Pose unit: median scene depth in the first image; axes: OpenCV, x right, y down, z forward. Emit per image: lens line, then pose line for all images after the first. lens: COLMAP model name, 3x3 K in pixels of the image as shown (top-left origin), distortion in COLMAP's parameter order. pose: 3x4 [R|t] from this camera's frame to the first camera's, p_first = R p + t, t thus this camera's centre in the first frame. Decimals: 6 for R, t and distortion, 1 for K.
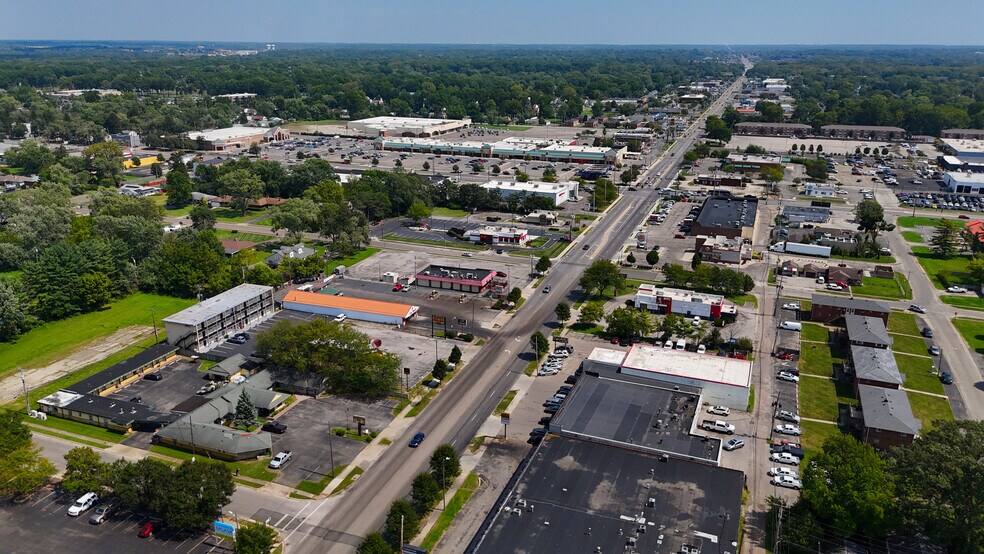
lens RADIAL K [[724.3, 0, 494.7], [0, 724.3, 275.2], [0, 0, 1]] dist [0.077088, -0.077733]
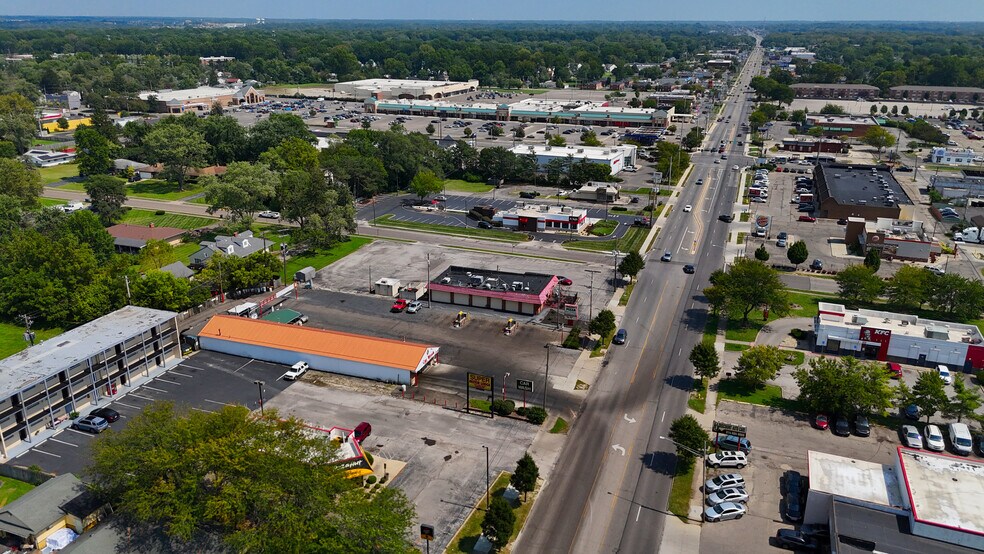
lens RADIAL K [[724.3, 0, 493.6], [0, 724.3, 275.9], [0, 0, 1]] dist [0.077088, -0.077733]
pose [[0.999984, -0.001846, 0.005257, -0.053512], [0.001698, 0.999604, 0.028102, -0.022804], [-0.005306, -0.028093, 0.999591, 0.362230]]
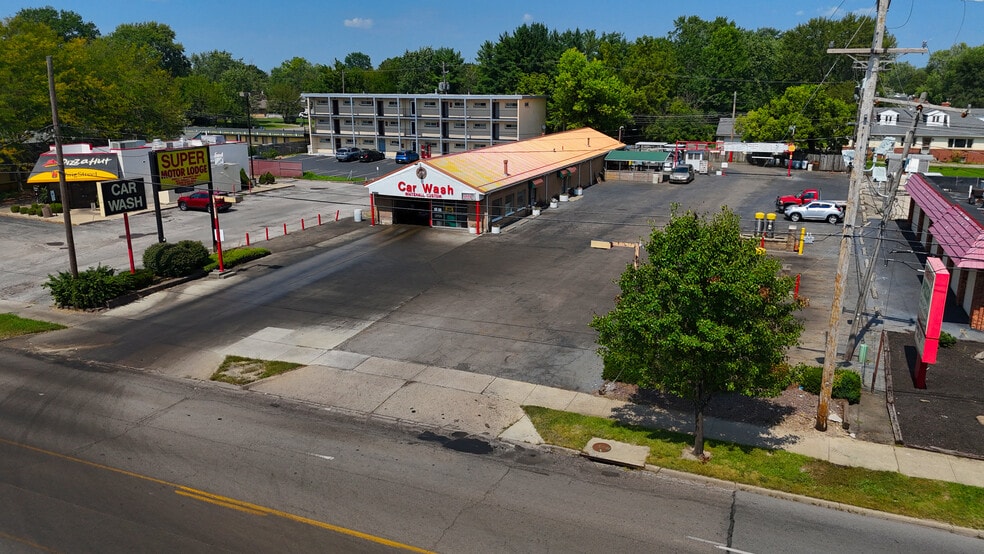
lens RADIAL K [[724.3, 0, 491.5], [0, 724.3, 281.6], [0, 0, 1]] dist [0.077088, -0.077733]
pose [[-0.060026, 0.258251, -0.964211, 0.098174], [-0.296616, 0.917706, 0.264261, 0.007139], [0.953108, 0.301863, 0.021515, 0.829910]]
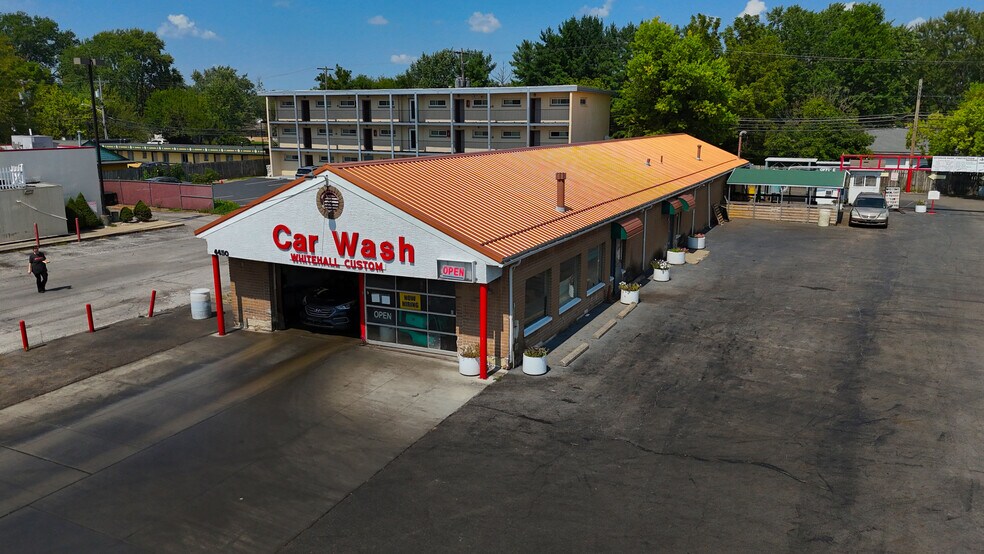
lens RADIAL K [[724.3, 0, 491.6], [0, 724.3, 277.8], [0, 0, 1]] dist [0.077088, -0.077733]
pose [[-0.111232, 0.208381, -0.971702, -0.025323], [-0.297494, 0.925950, 0.232624, 0.022908], [0.948222, 0.314951, -0.041003, 0.827452]]
